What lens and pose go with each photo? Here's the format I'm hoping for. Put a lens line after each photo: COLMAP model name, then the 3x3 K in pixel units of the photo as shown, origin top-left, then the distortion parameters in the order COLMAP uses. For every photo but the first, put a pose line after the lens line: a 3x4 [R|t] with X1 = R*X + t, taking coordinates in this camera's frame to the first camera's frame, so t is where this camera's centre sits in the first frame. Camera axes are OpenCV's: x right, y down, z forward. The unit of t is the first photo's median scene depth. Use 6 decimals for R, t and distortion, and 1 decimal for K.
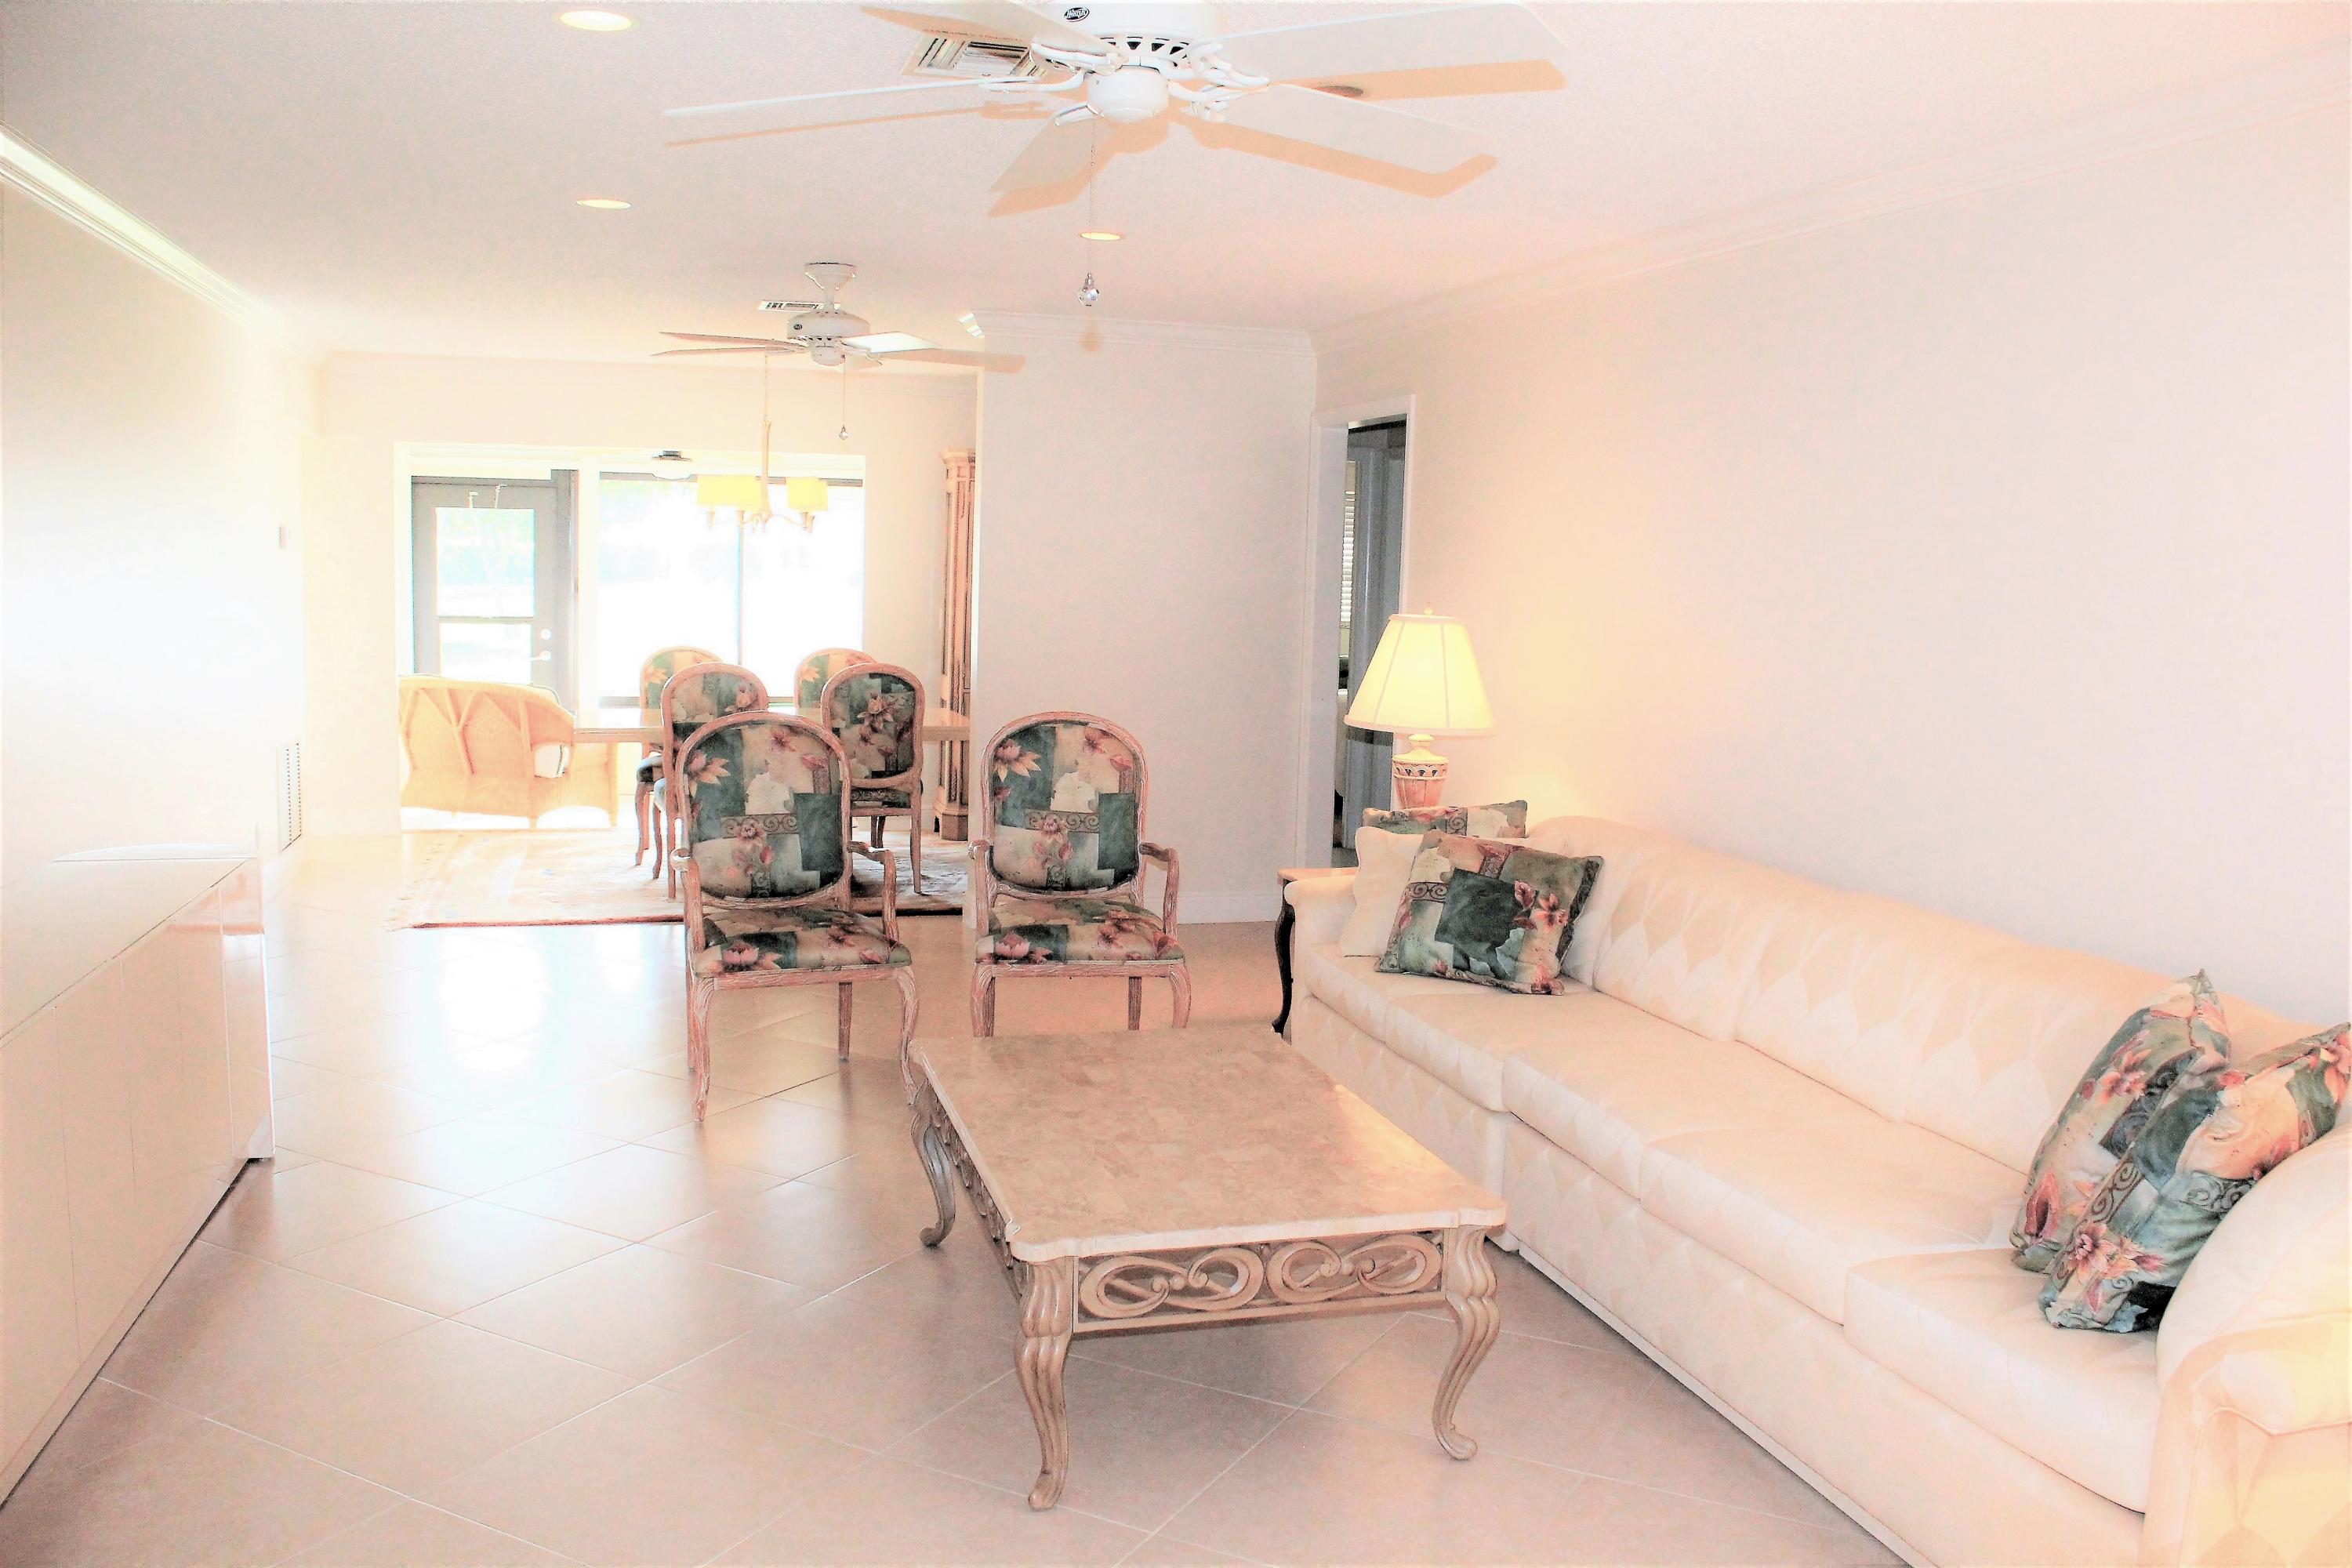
lens RADIAL K [[1987.0, 0, 1172.7], [0, 1987.0, 787.8], [0, 0, 1]] dist [-0.099184, 0.054609]
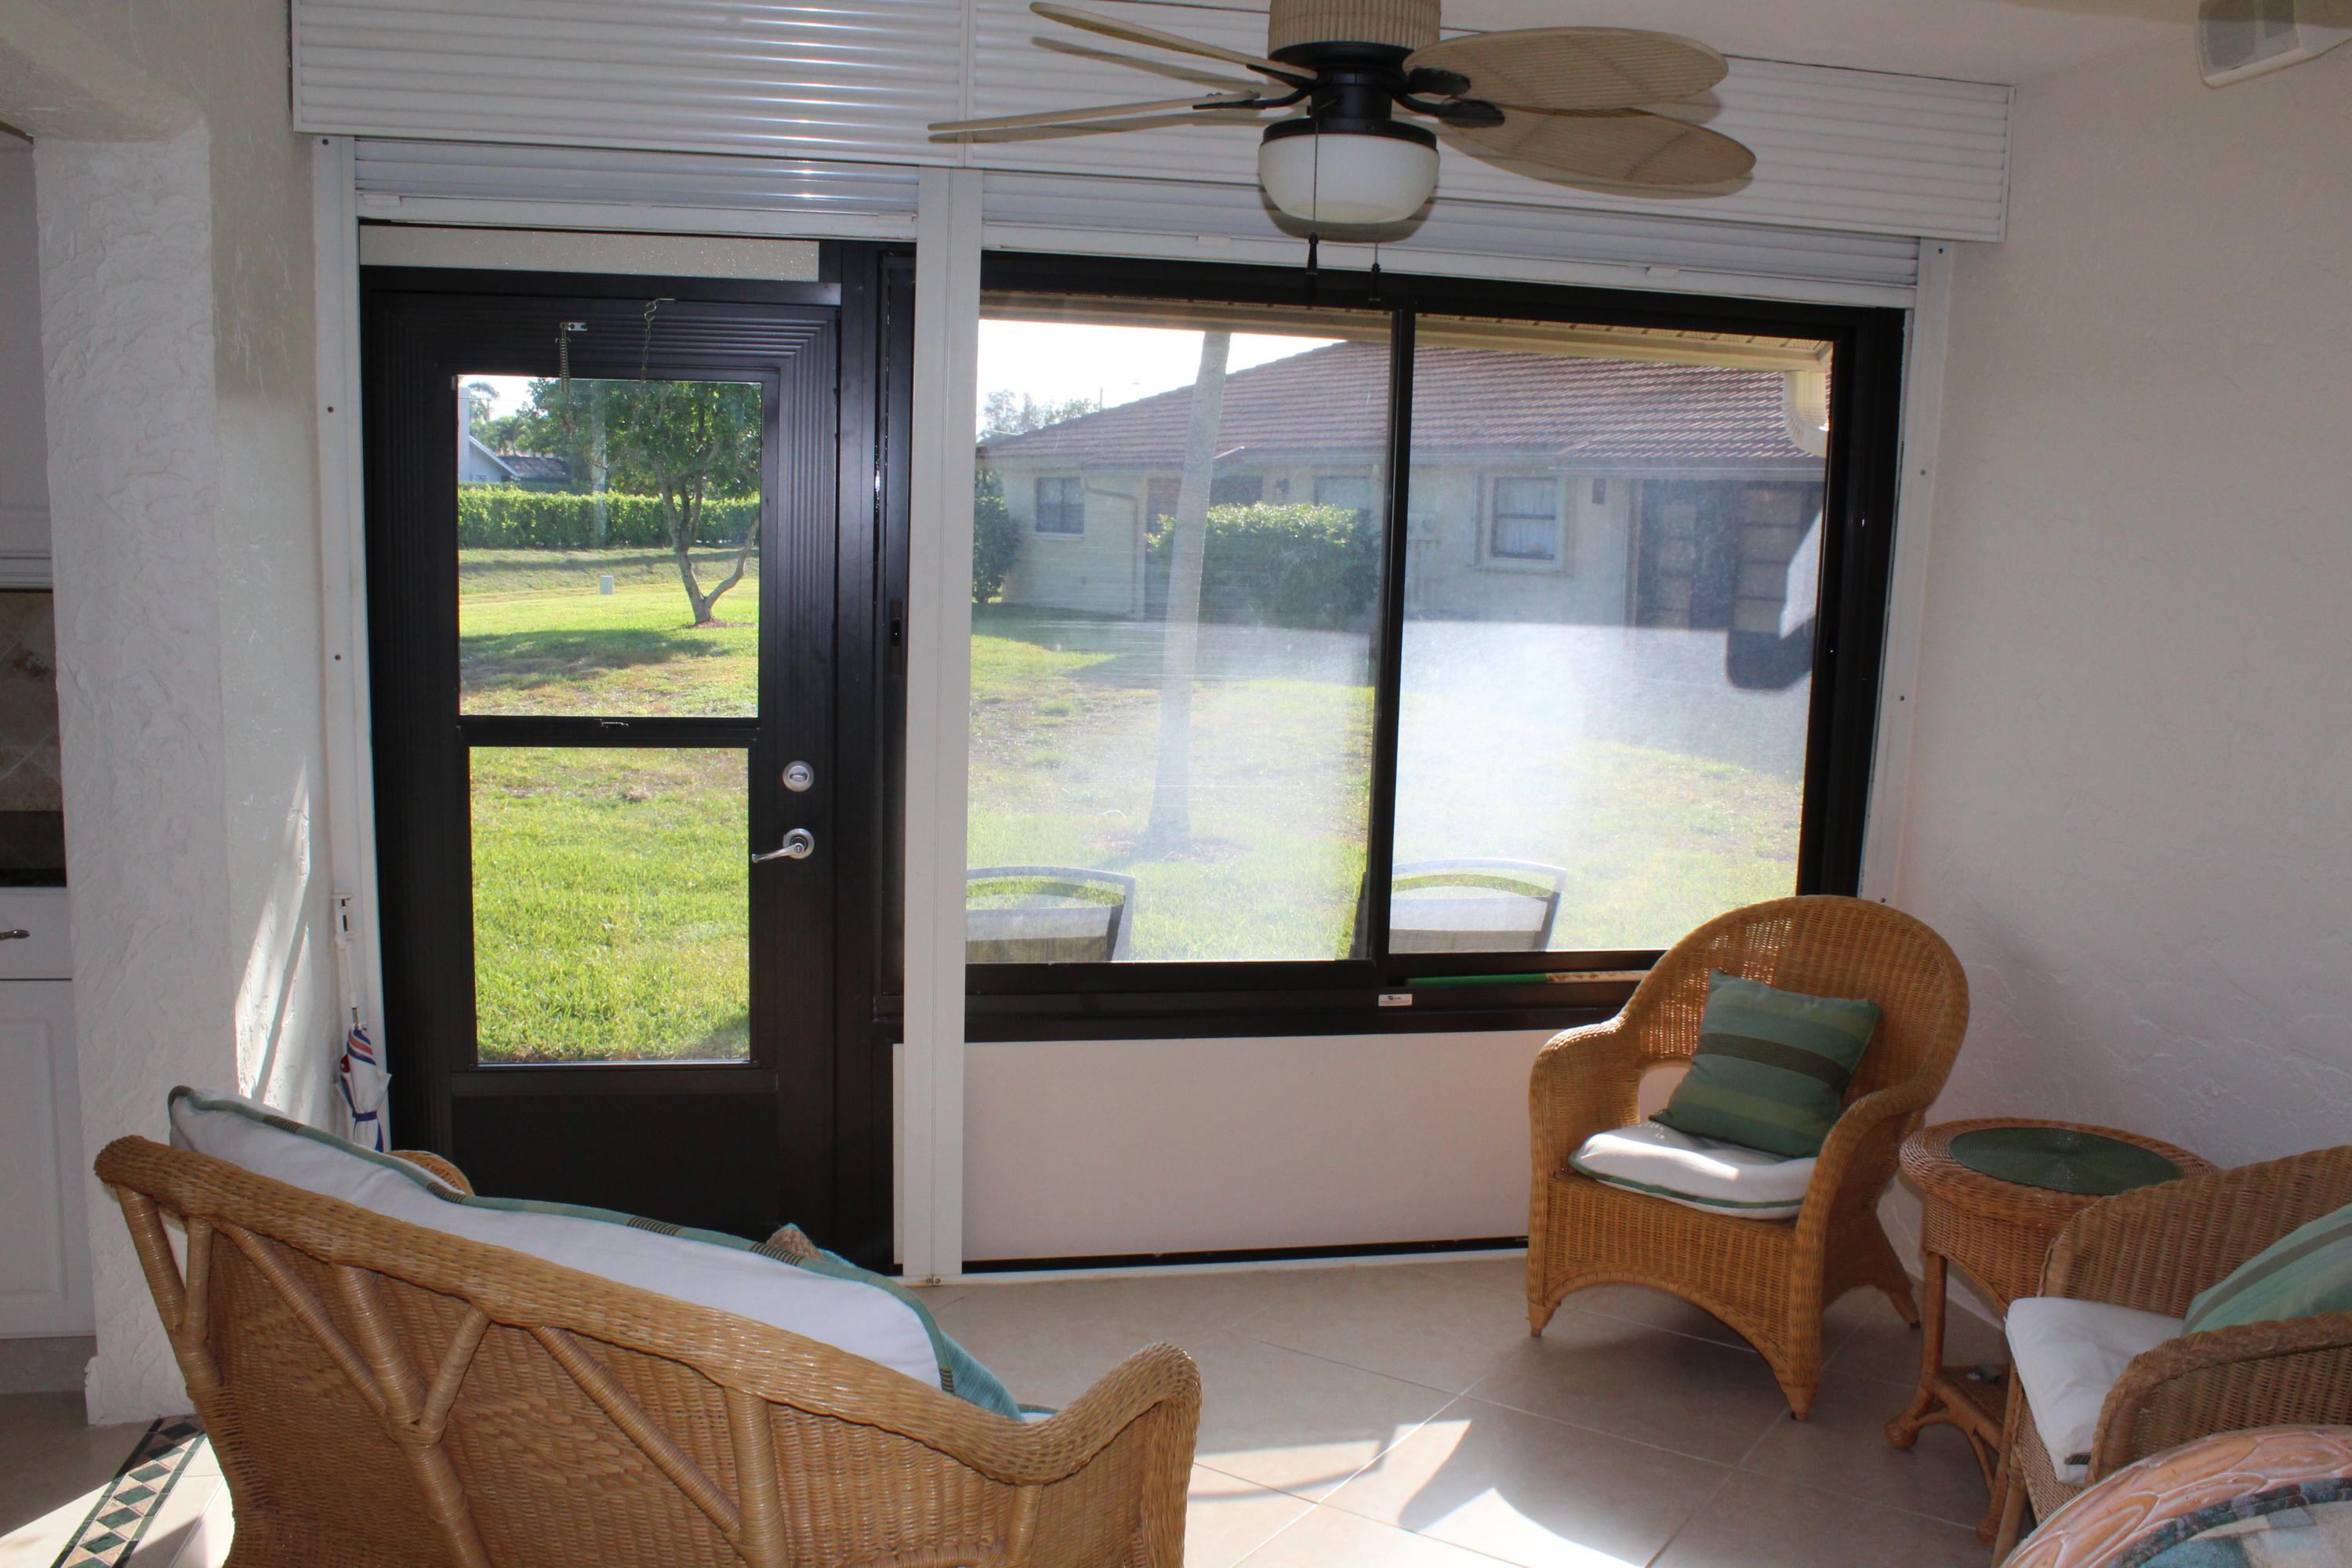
lens RADIAL K [[1987.0, 0, 1180.2], [0, 1987.0, 772.4], [0, 0, 1]] dist [-0.099184, 0.054609]
pose [[0.995993, 0.015176, -0.088134, -0.271391], [-0.012933, 0.999579, 0.025964, -0.103768], [0.088491, -0.024720, 0.995770, 0.814318]]
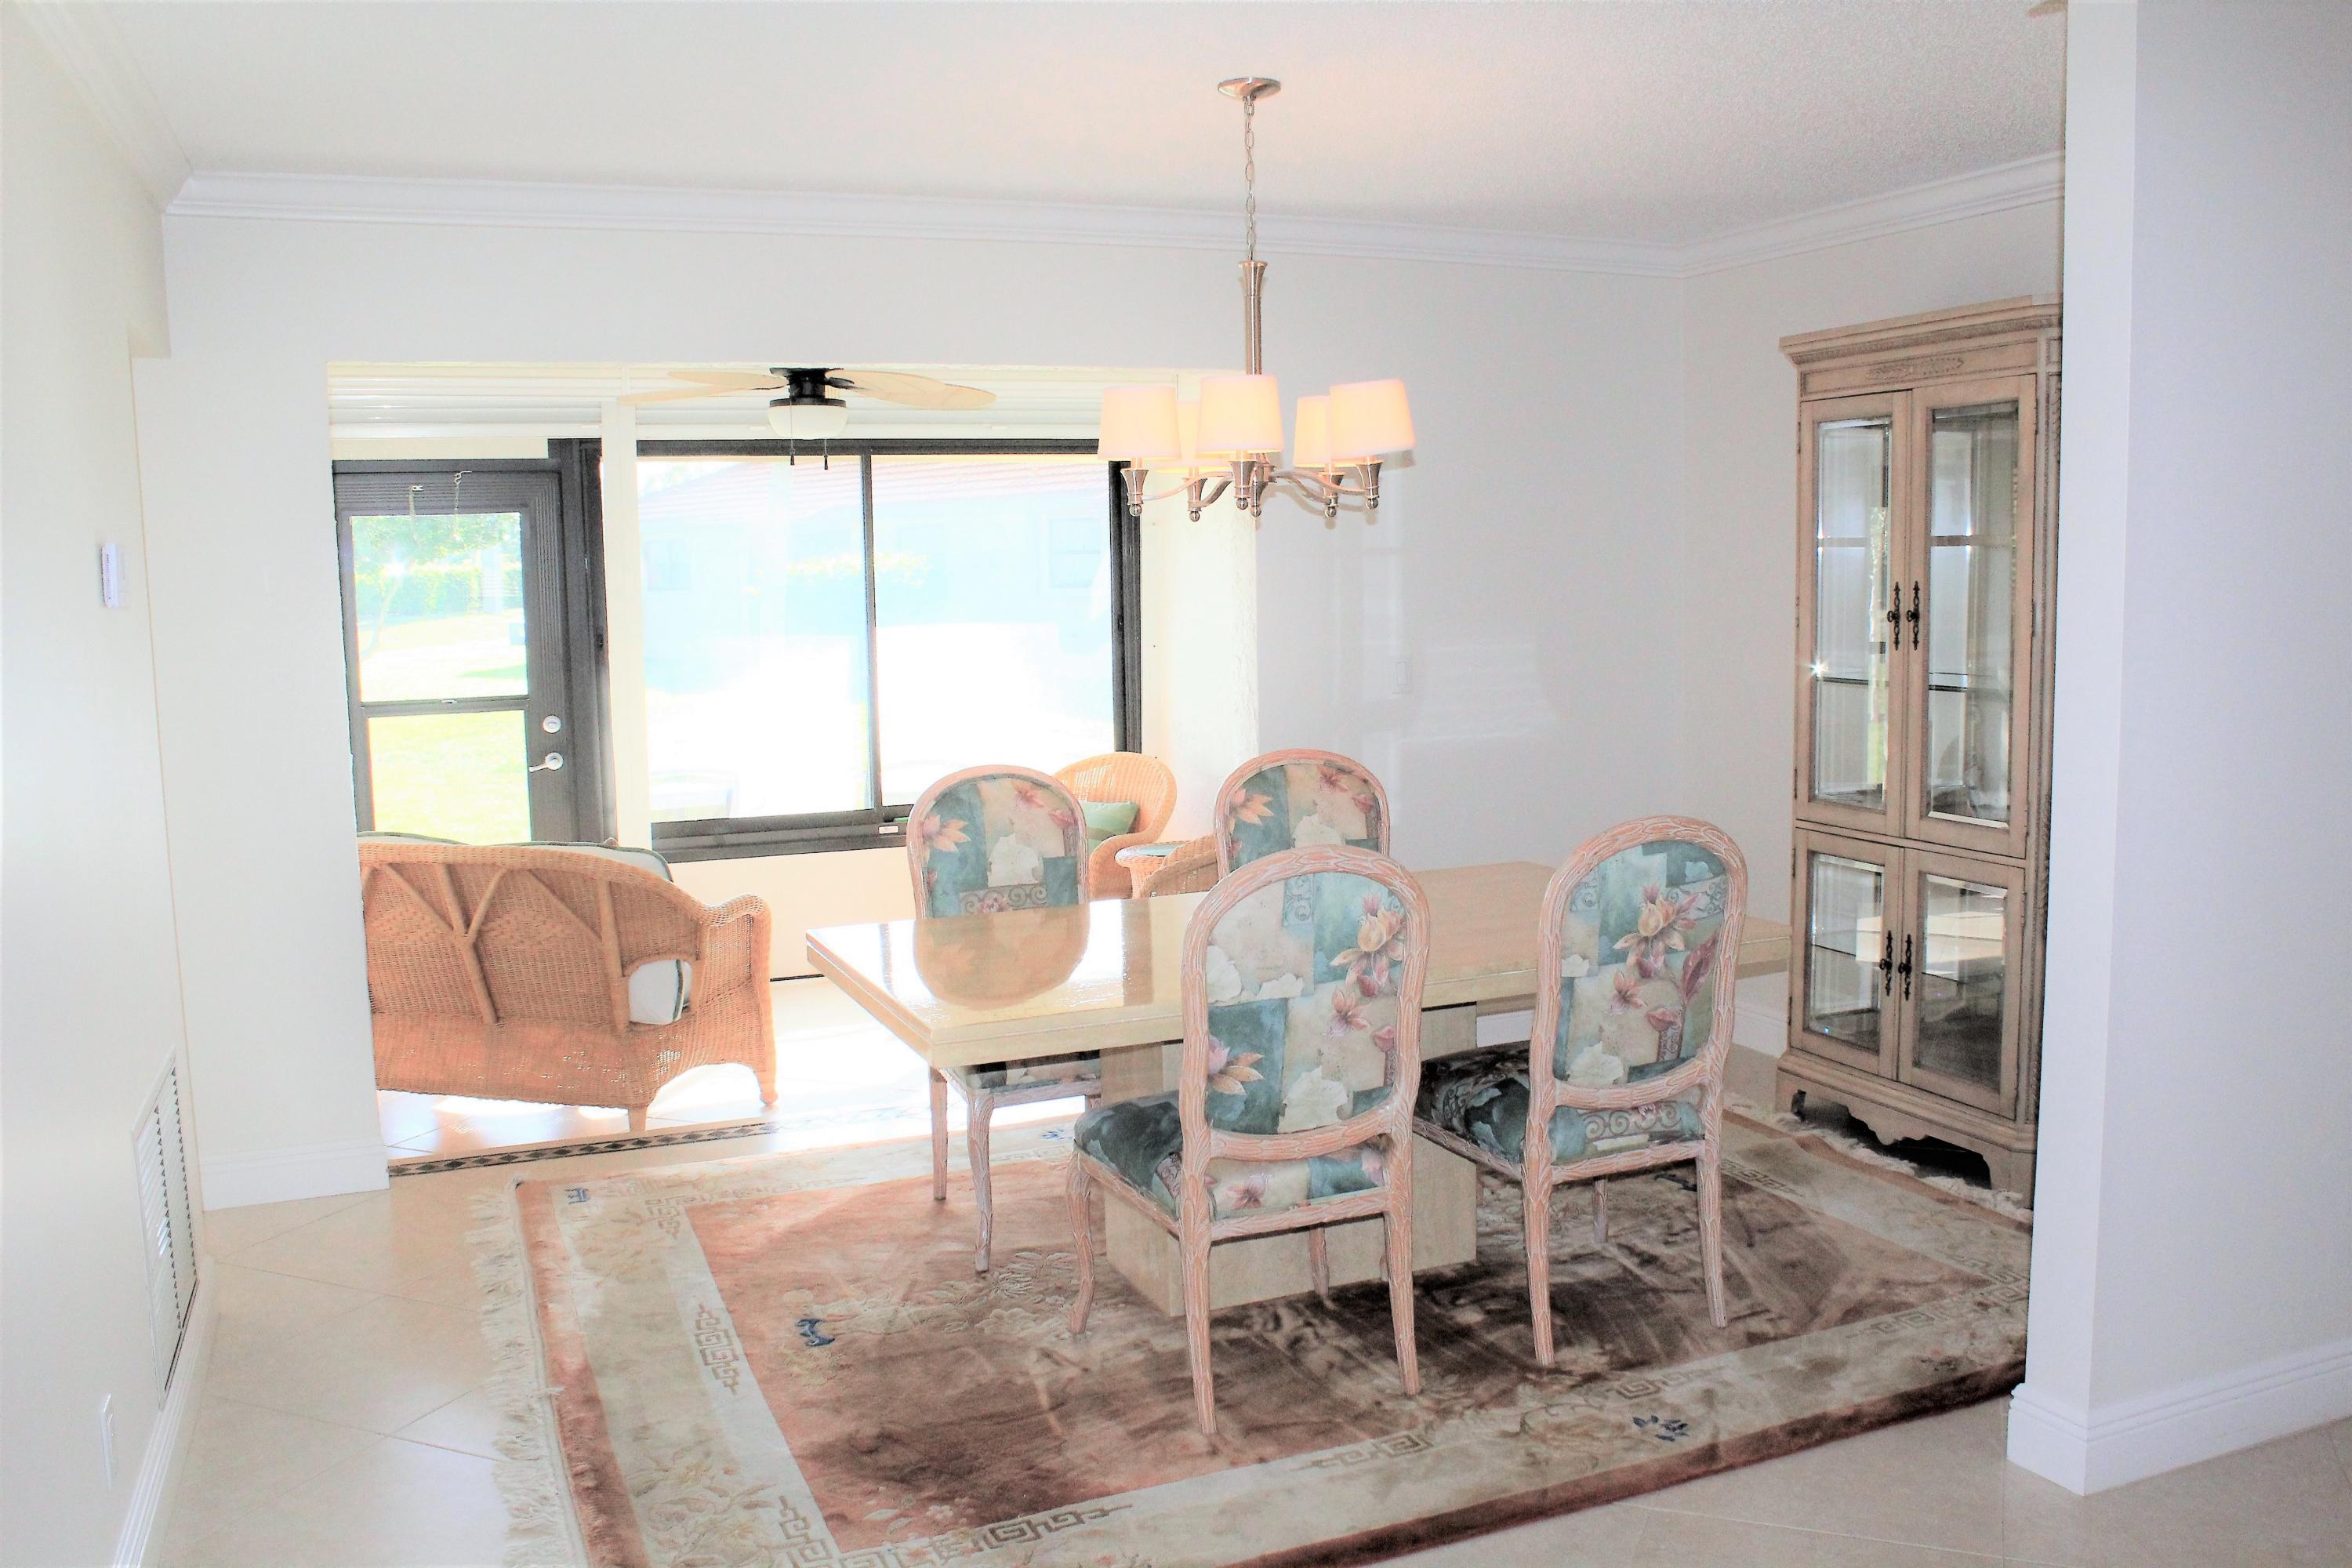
lens RADIAL K [[1987.0, 0, 1167.3], [0, 1987.0, 786.1], [0, 0, 1]] dist [-0.099184, 0.054609]
pose [[0.993095, -0.060242, 0.100667, -0.233006], [0.060048, 0.998183, 0.004958, -0.061625], [-0.100783, 0.001121, 0.994908, 0.474912]]
